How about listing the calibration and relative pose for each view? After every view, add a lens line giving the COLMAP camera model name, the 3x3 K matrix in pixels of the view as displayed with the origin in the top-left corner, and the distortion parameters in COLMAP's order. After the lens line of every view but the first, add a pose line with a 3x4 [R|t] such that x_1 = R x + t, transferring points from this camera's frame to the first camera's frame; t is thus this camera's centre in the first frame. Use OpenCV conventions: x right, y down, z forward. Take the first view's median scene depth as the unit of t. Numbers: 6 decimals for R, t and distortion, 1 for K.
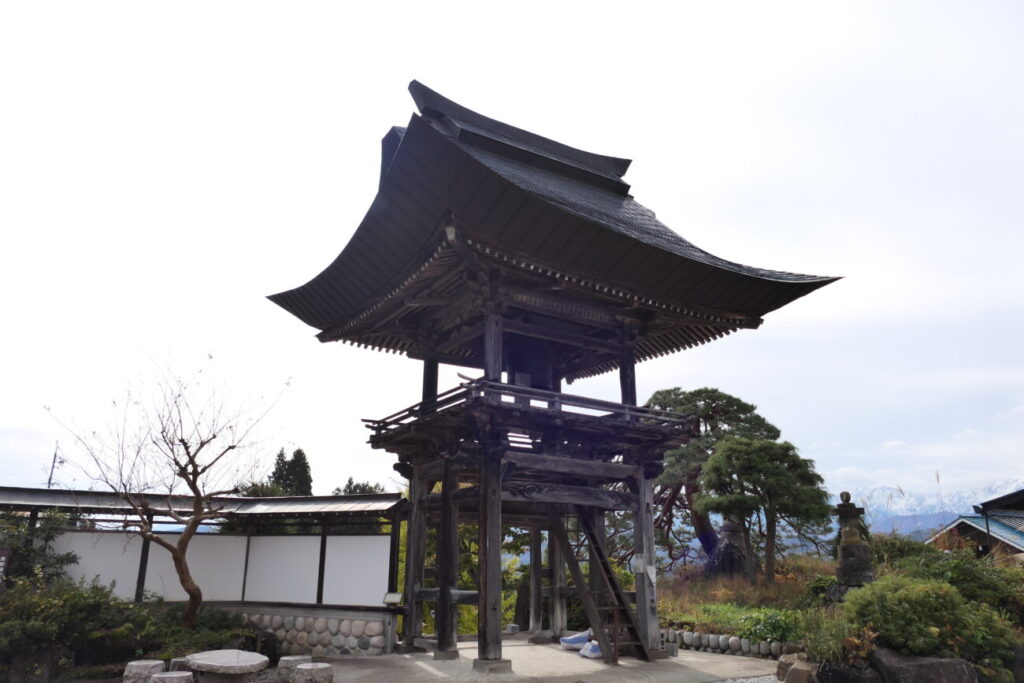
lens RADIAL K [[733.9, 0, 515.1], [0, 733.9, 340.3], [0, 0, 1]] dist [-0.014460, 0.005690]
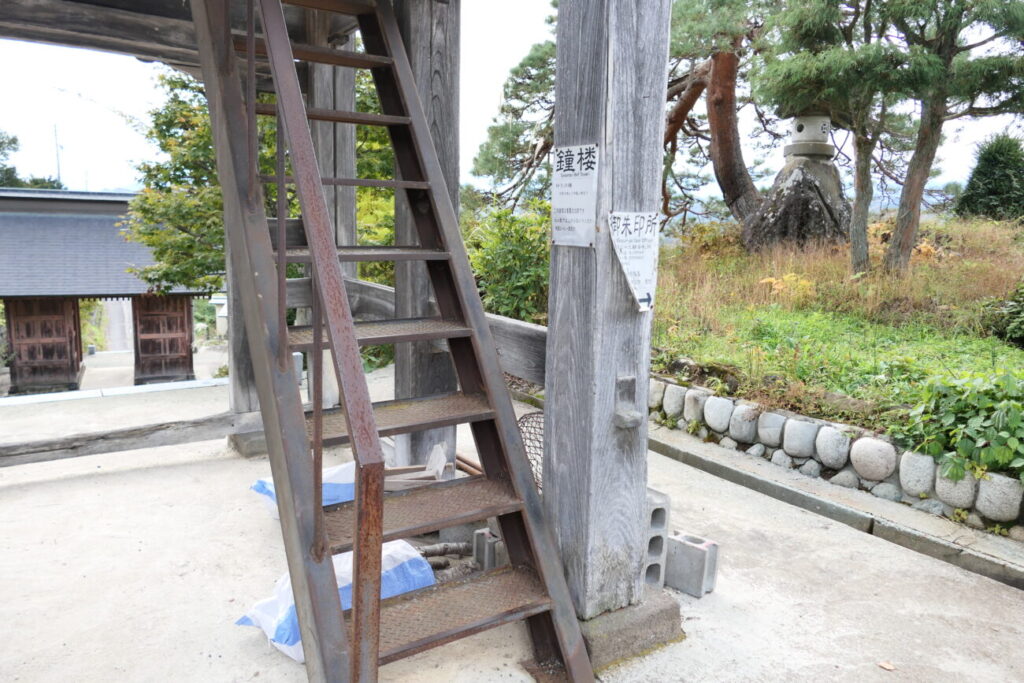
lens RADIAL K [[733.9, 0, 515.1], [0, 733.9, 340.3], [0, 0, 1]] dist [-0.014460, 0.005690]
pose [[0.999679, 0.017149, 0.018650, 0.125338], [-0.023624, 0.896933, 0.441535, 0.211241], [-0.009156, -0.441834, 0.897050, 0.675781]]
